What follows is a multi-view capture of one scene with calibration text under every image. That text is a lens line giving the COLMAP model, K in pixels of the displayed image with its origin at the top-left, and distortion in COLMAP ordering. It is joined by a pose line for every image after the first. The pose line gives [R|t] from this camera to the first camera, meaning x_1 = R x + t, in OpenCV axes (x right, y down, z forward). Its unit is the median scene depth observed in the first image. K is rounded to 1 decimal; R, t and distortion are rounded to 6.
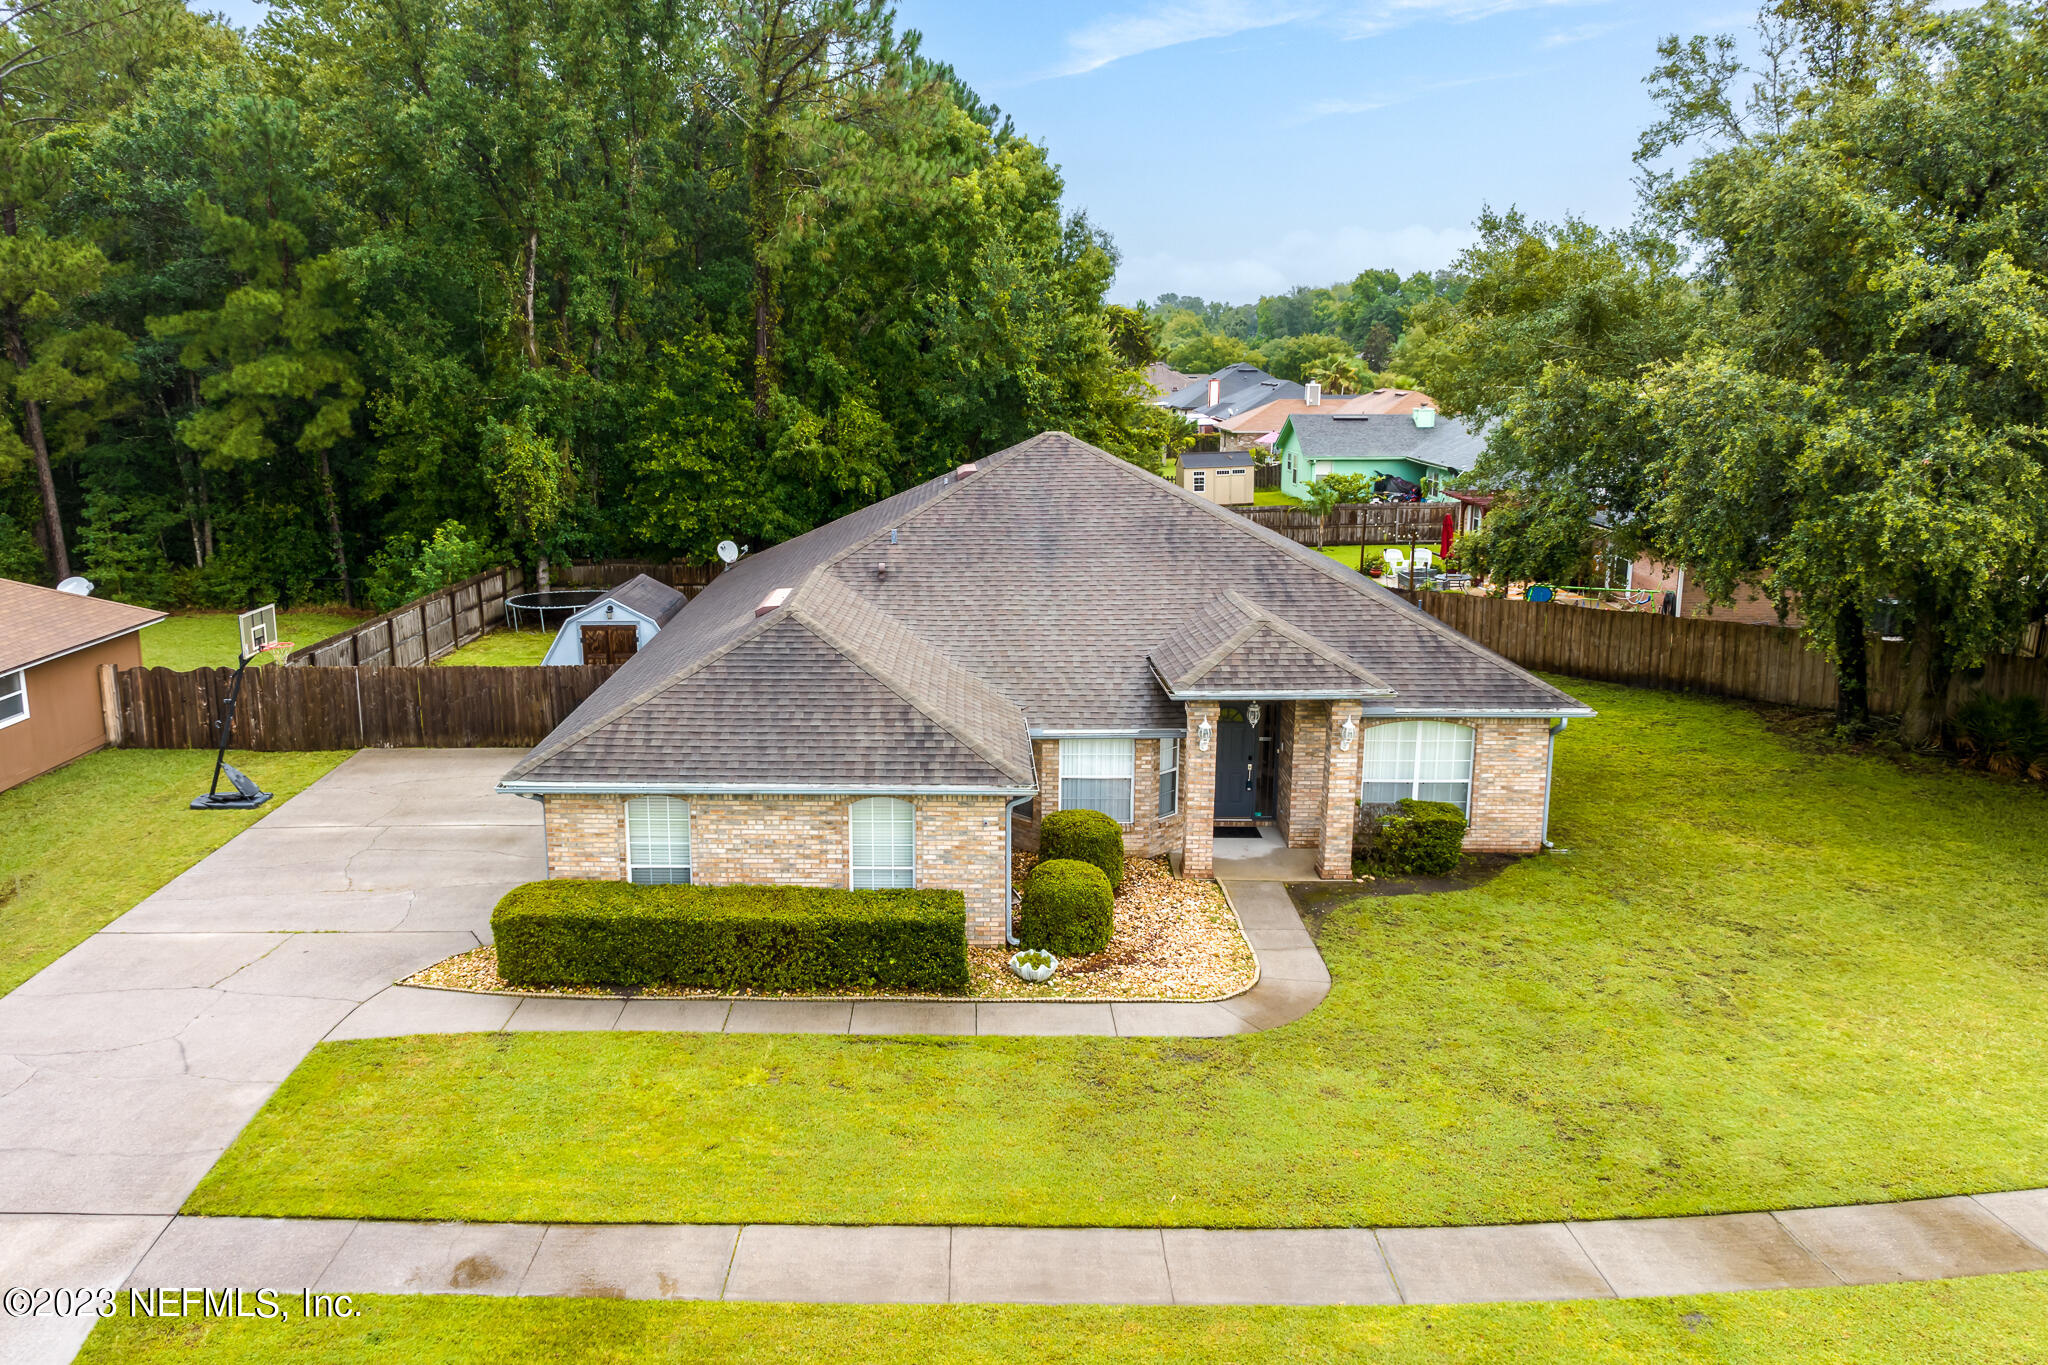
lens RADIAL K [[1502.3, 0, 902.3], [0, 1502.3, 674.7], [0, 0, 1]] dist [-0.026930, -0.008965]
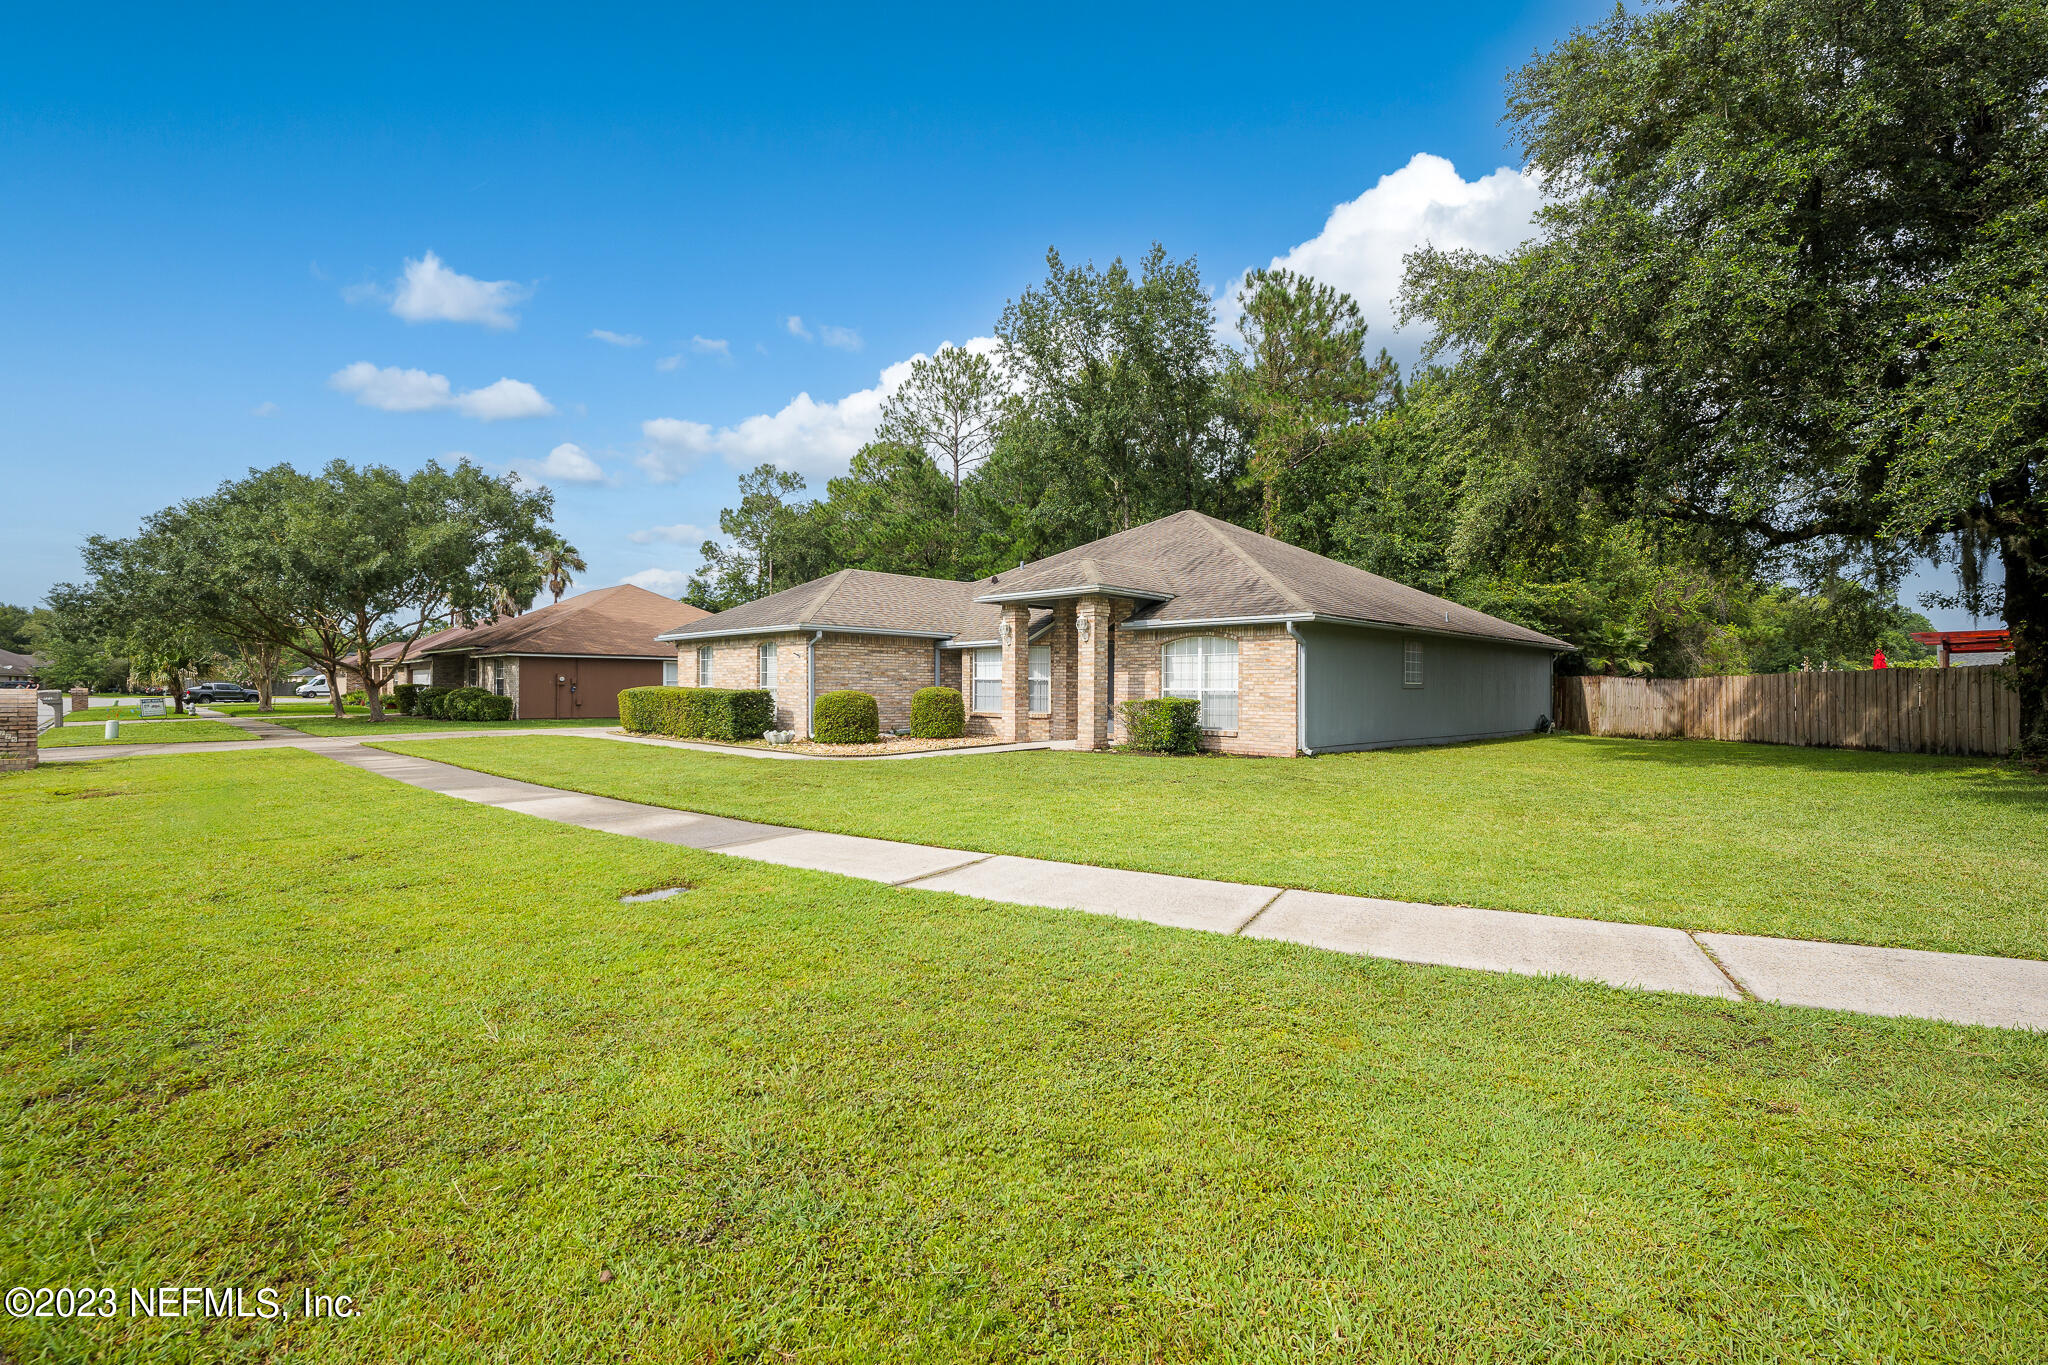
lens RADIAL K [[889.7, 0, 1035.8], [0, 889.7, 689.6], [0, 0, 1]] dist [-0.001407, 0.000135]
pose [[0.739392, 0.010279, -0.673197, 0.779944], [-0.154064, 0.975937, -0.154311, 0.215705], [0.655412, 0.217812, 0.723183, 0.440078]]
